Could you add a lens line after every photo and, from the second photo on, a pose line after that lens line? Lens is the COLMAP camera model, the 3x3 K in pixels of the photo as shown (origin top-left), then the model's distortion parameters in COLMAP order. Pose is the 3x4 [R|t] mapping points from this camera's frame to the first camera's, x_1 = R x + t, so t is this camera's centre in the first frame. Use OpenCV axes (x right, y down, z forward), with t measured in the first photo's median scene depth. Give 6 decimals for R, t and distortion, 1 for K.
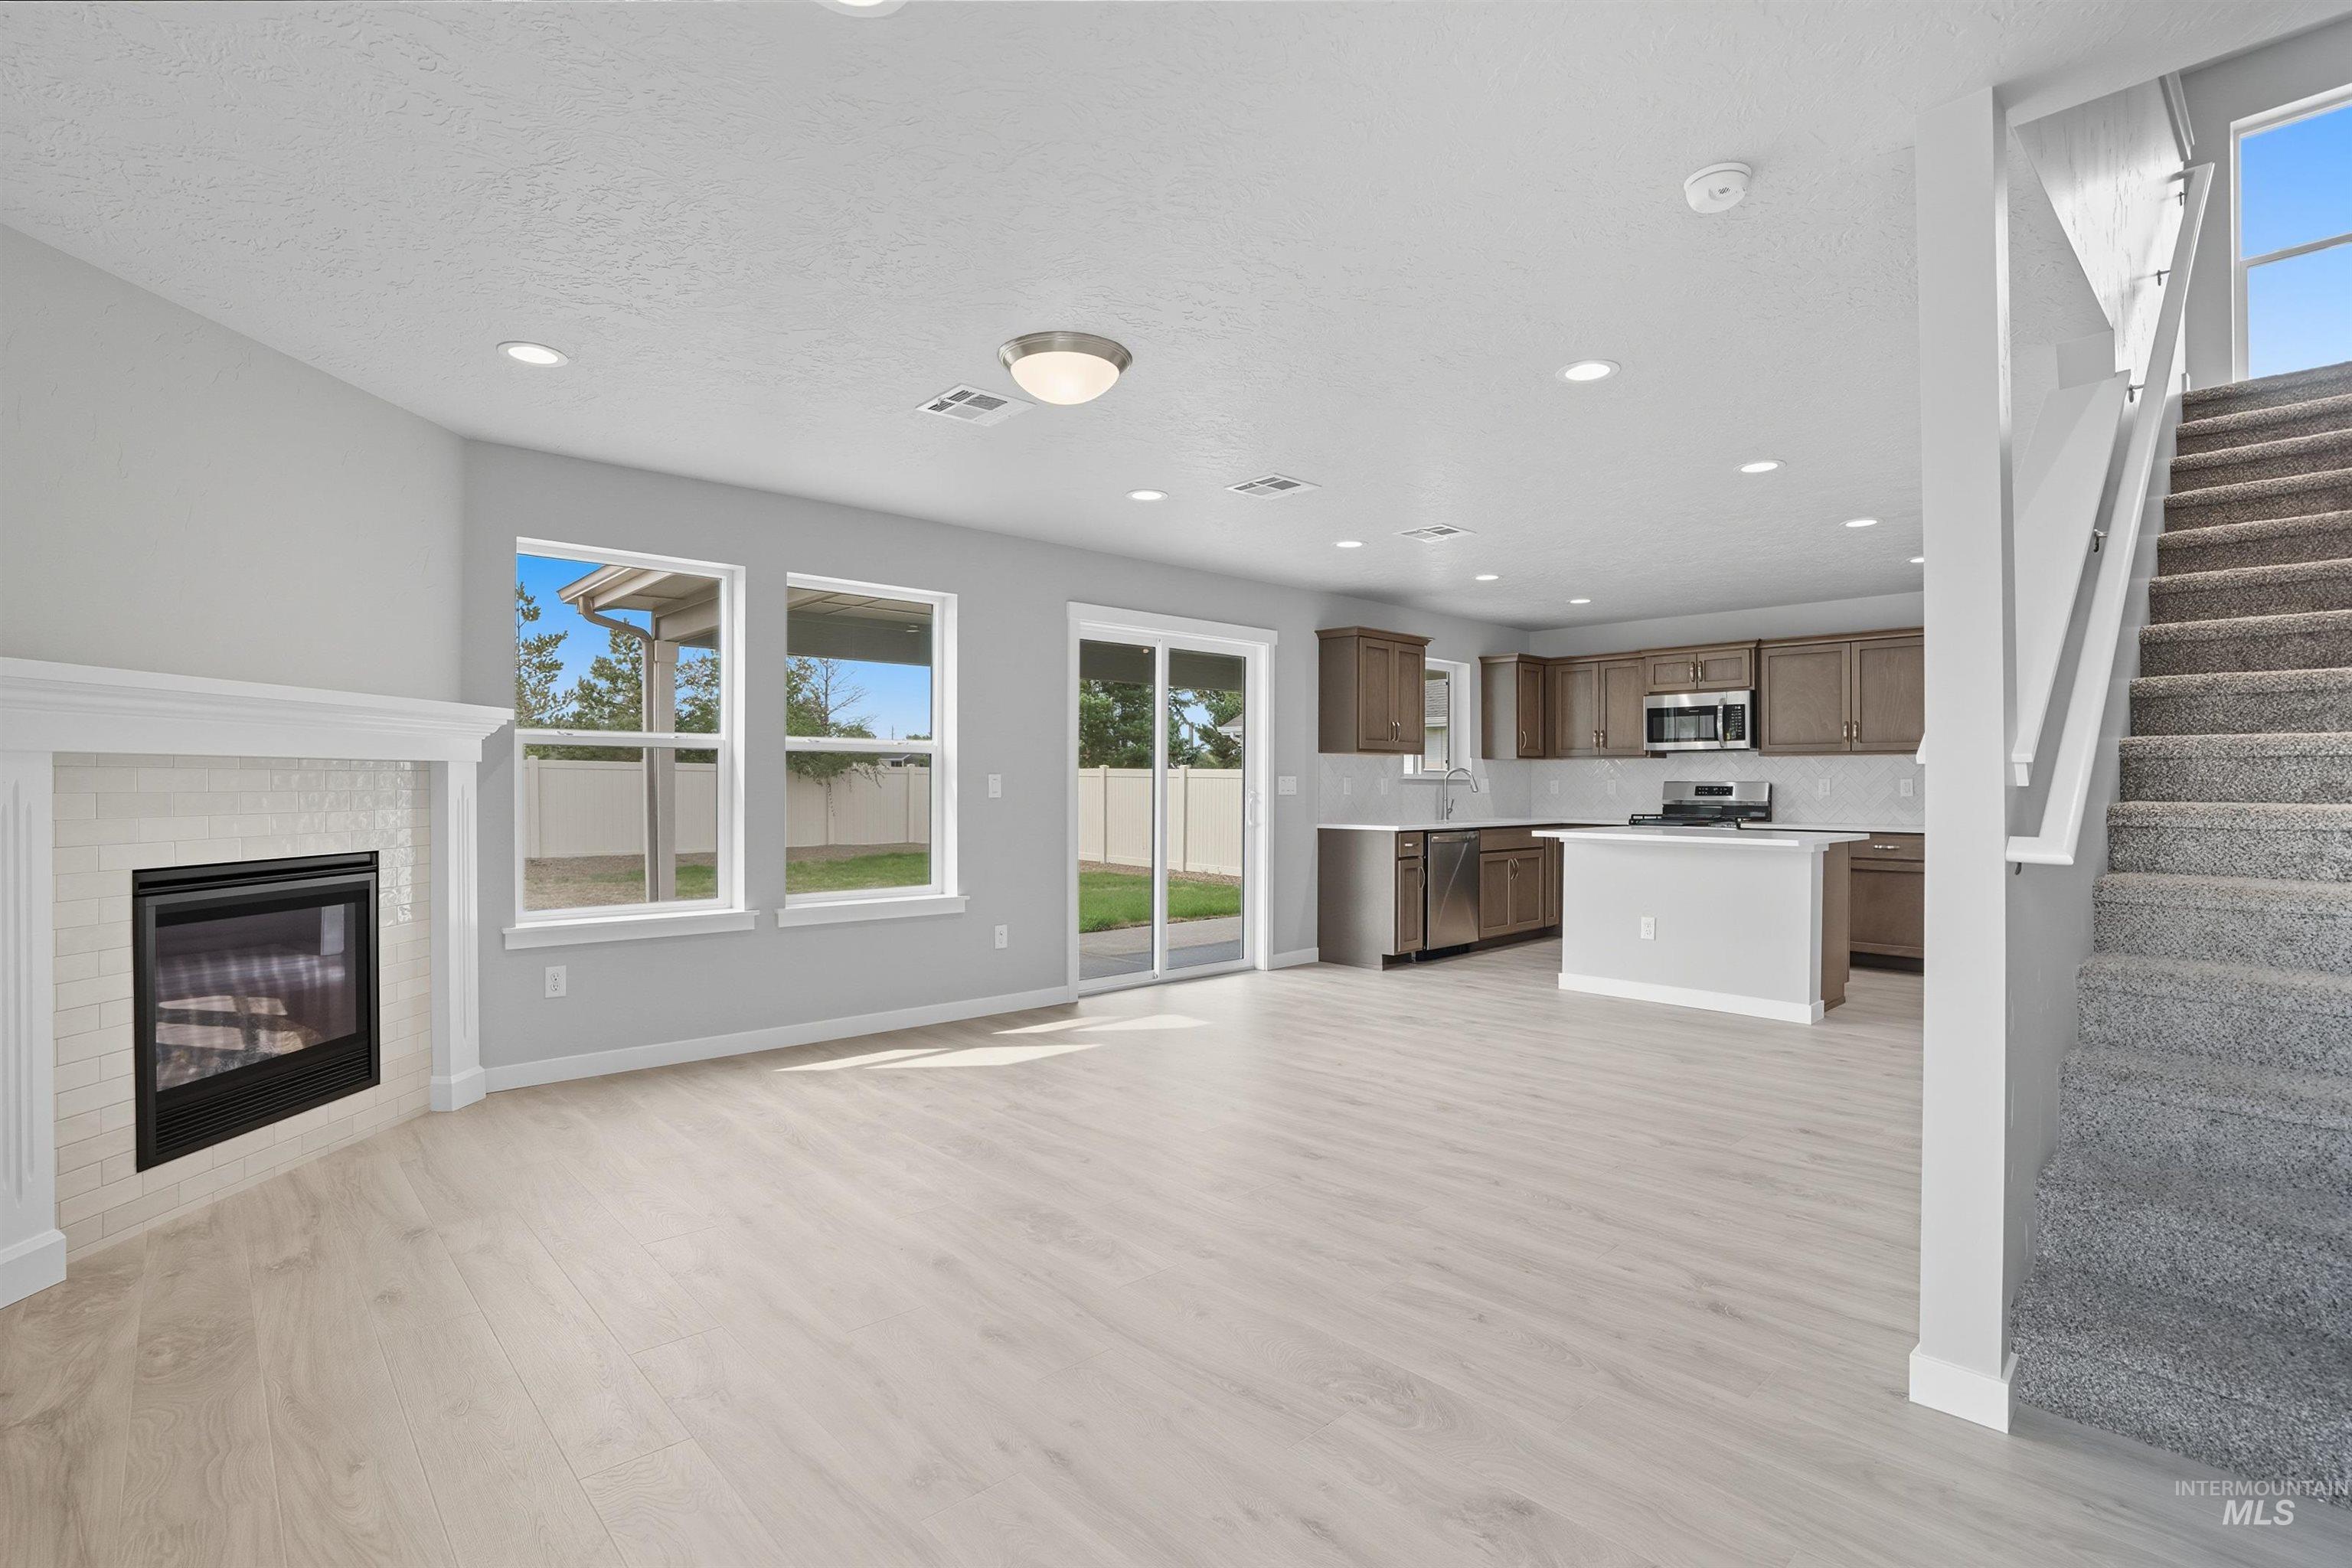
lens RADIAL K [[1115.5, 0, 1160.9], [0, 1115.5, 784.6], [0, 0, 1]] dist [-0.058285, 0.018071]
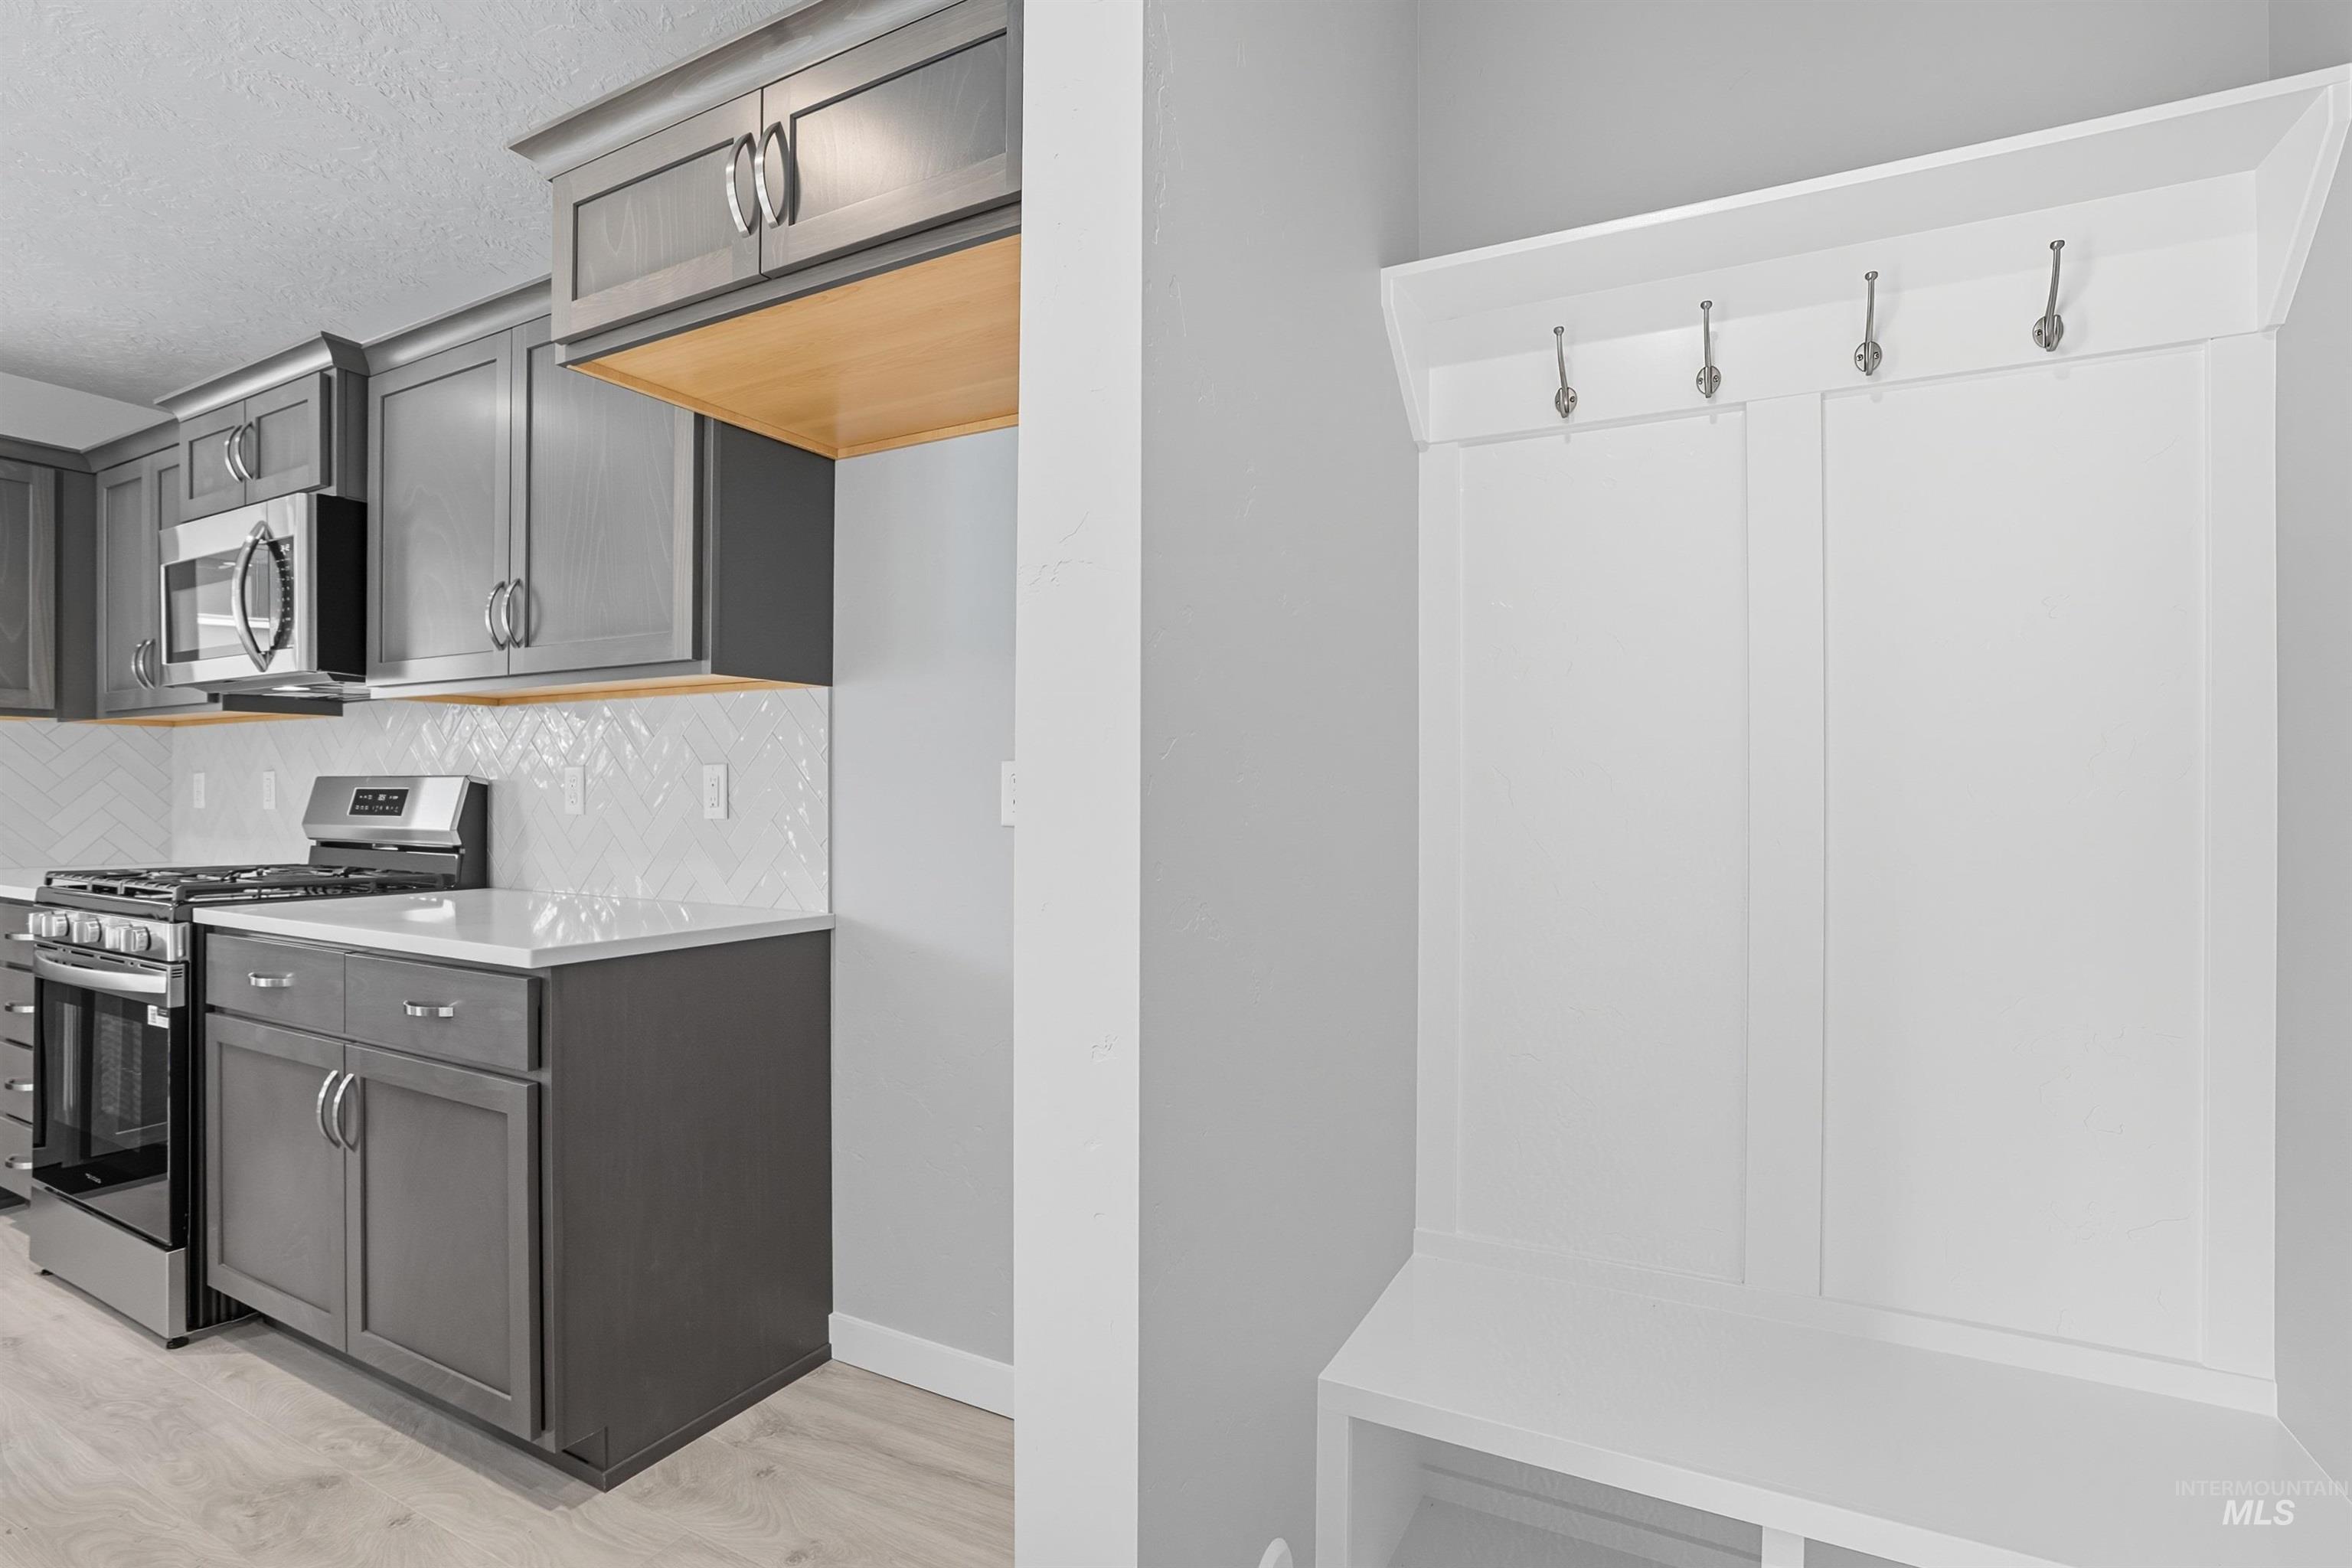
lens RADIAL K [[1115.5, 0, 1175.7], [0, 1115.5, 793.2], [0, 0, 1]] dist [-0.058285, 0.018071]
pose [[0.943839, 0.000894, 0.330404, 0.769799], [-0.001471, 0.999998, 0.001496, 0.002569], [-0.330402, -0.001898, 0.943839, 0.699308]]
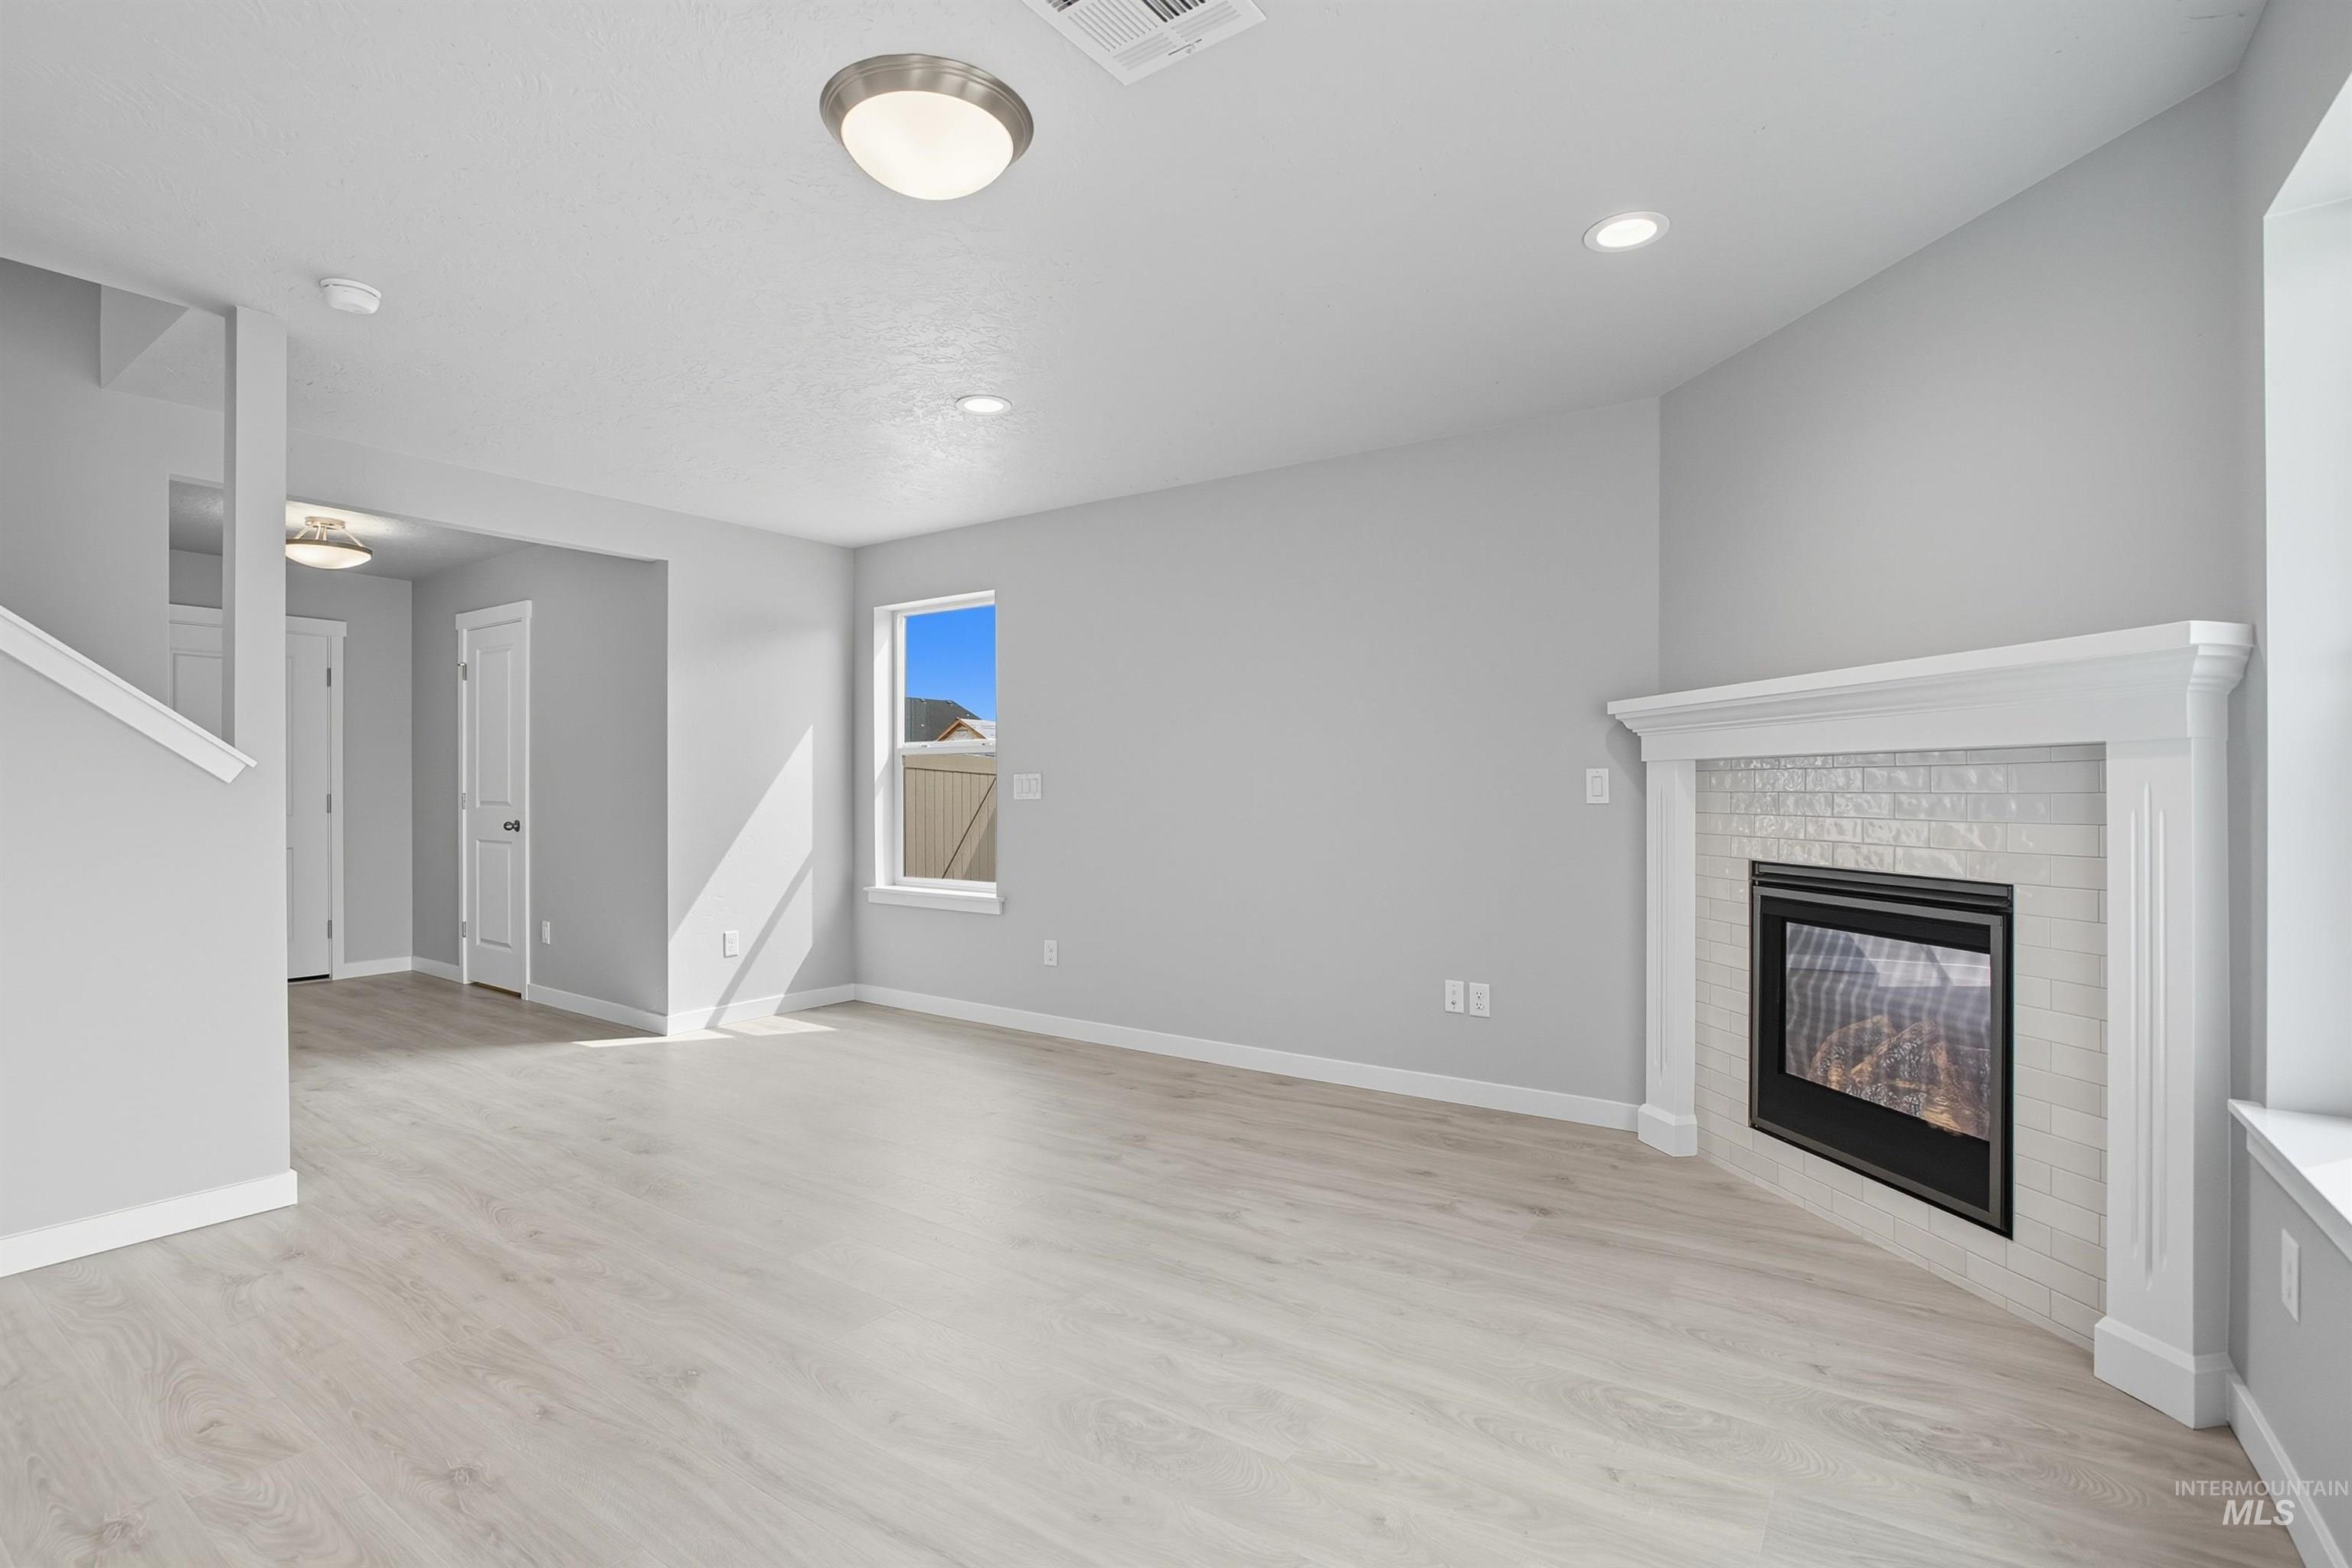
lens RADIAL K [[1115.5, 0, 1171.6], [0, 1115.5, 784.7], [0, 0, 1]] dist [-0.058285, 0.018071]
pose [[-0.976873, -0.003277, -0.213797, -0.046241], [-0.002547, 0.999990, -0.003689, 0.002542], [0.213807, -0.003059, -0.976871, 0.844725]]
